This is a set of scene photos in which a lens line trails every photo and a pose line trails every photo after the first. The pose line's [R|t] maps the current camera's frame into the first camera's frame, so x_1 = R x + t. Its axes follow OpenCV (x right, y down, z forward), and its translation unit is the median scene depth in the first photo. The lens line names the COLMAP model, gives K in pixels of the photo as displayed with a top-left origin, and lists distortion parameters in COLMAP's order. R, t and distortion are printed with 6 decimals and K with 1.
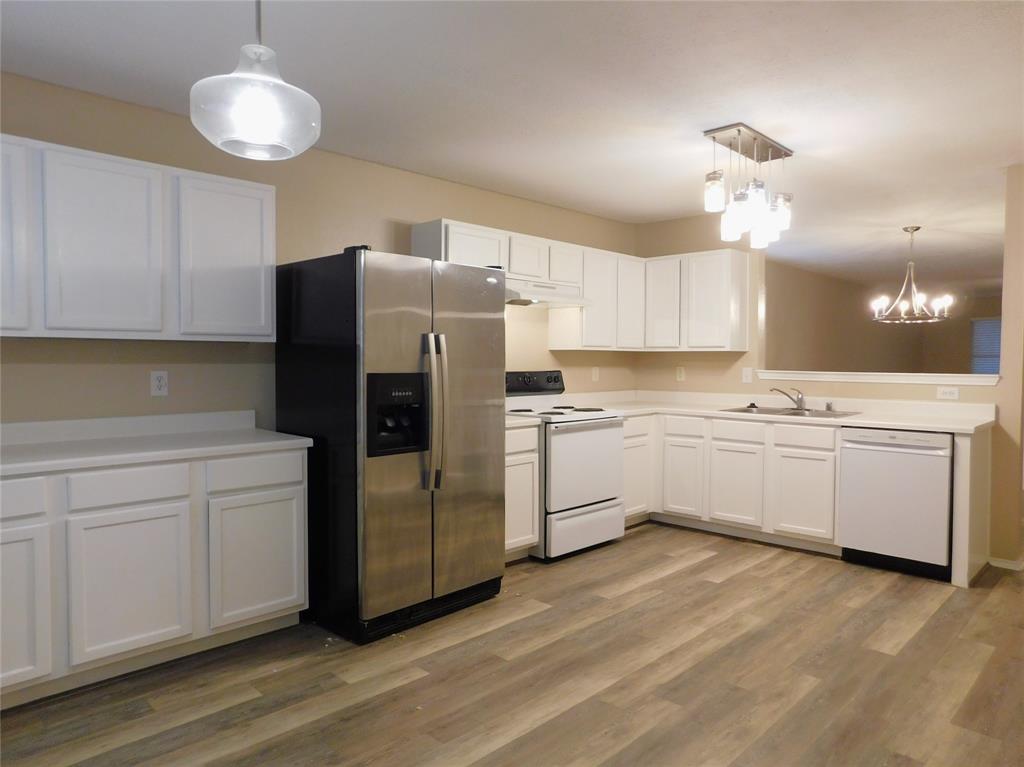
lens RADIAL K [[676.3, 0, 512.0], [0, 676.3, 383.5], [0, 0, 1]] dist [-0.073057, 0.060892]
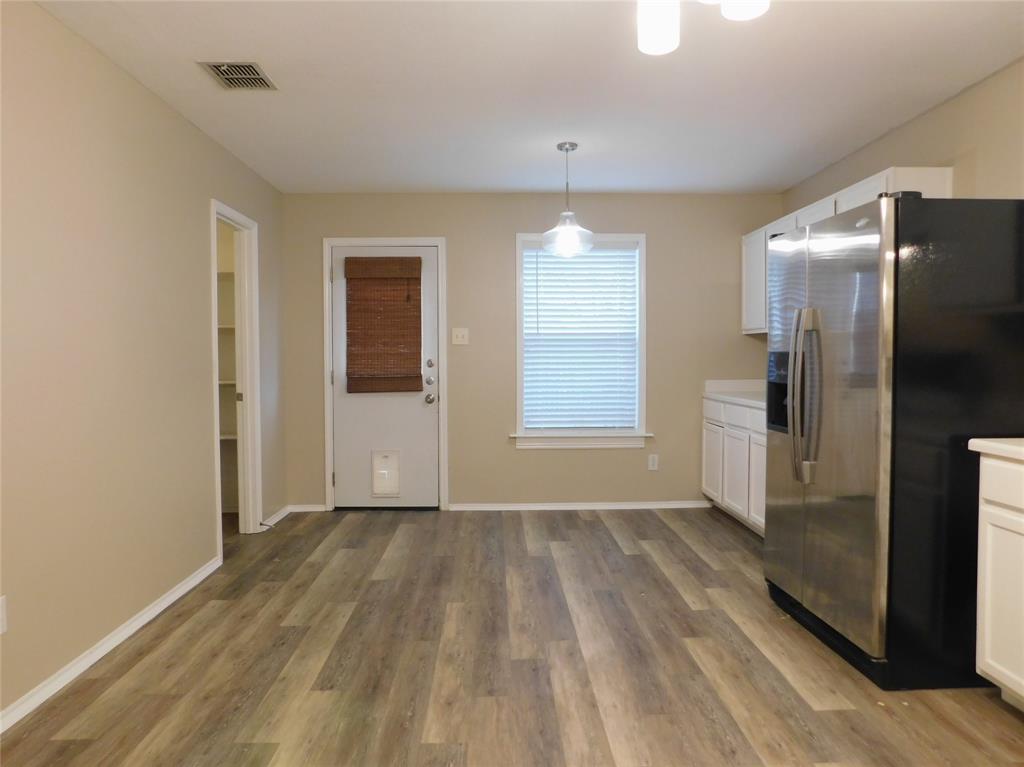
lens RADIAL K [[676.3, 0, 512.0], [0, 676.3, 383.5], [0, 0, 1]] dist [-0.073057, 0.060892]
pose [[-0.688118, 0.029921, -0.724982, 0.669410], [-0.025919, 0.997498, 0.065769, -0.018871], [0.725136, 0.064047, -0.685621, 1.119605]]
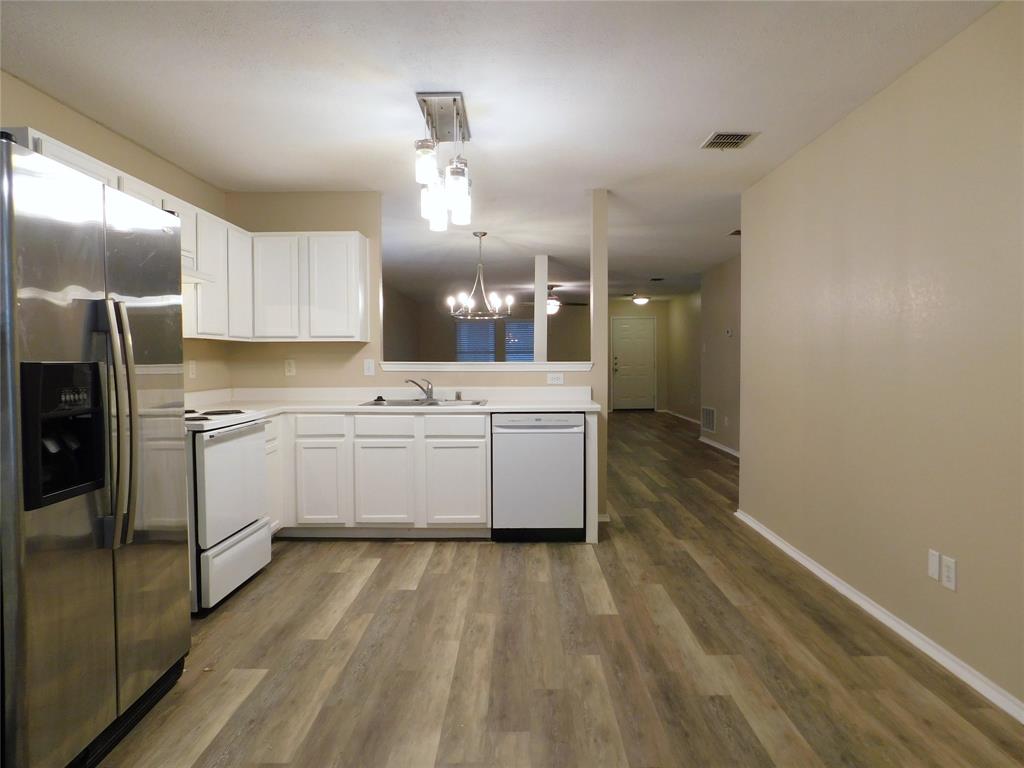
lens RADIAL K [[676.3, 0, 512.0], [0, 676.3, 384.0], [0, 0, 1]] dist [-0.073057, 0.060892]
pose [[0.714730, -0.031252, 0.698702, -0.238802], [0.031127, 0.999433, 0.012863, 0.007368], [-0.698708, 0.012555, 0.715297, 0.246708]]
